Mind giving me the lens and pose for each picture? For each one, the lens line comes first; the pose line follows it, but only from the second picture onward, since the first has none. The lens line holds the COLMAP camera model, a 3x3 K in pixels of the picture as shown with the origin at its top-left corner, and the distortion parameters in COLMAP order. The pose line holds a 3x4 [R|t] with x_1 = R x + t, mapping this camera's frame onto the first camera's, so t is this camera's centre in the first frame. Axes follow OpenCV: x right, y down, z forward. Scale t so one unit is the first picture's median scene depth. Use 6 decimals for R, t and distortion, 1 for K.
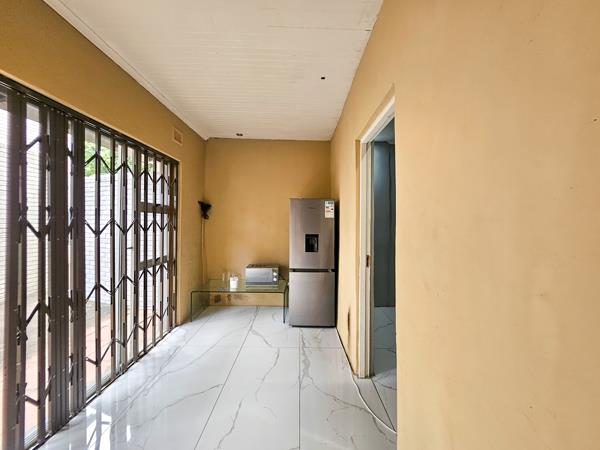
lens RADIAL K [[242.8, 0, 299.7], [0, 242.8, 222.7], [0, 0, 1]] dist [-0.002203, -0.000399]
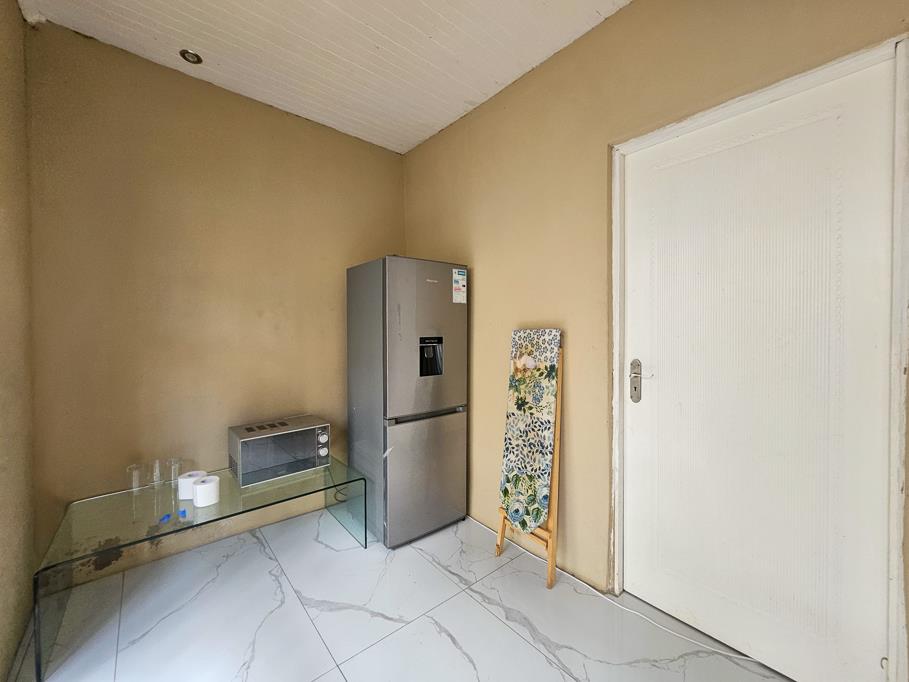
lens RADIAL K [[367.9, 0, 455.0], [0, 367.9, 337.3], [0, 0, 1]] dist [-0.002203, -0.000399]
pose [[0.760703, -0.028736, 0.648464, -0.373180], [0.016738, 0.999556, 0.024659, 0.030941], [-0.648884, -0.007904, 0.760846, 0.431504]]
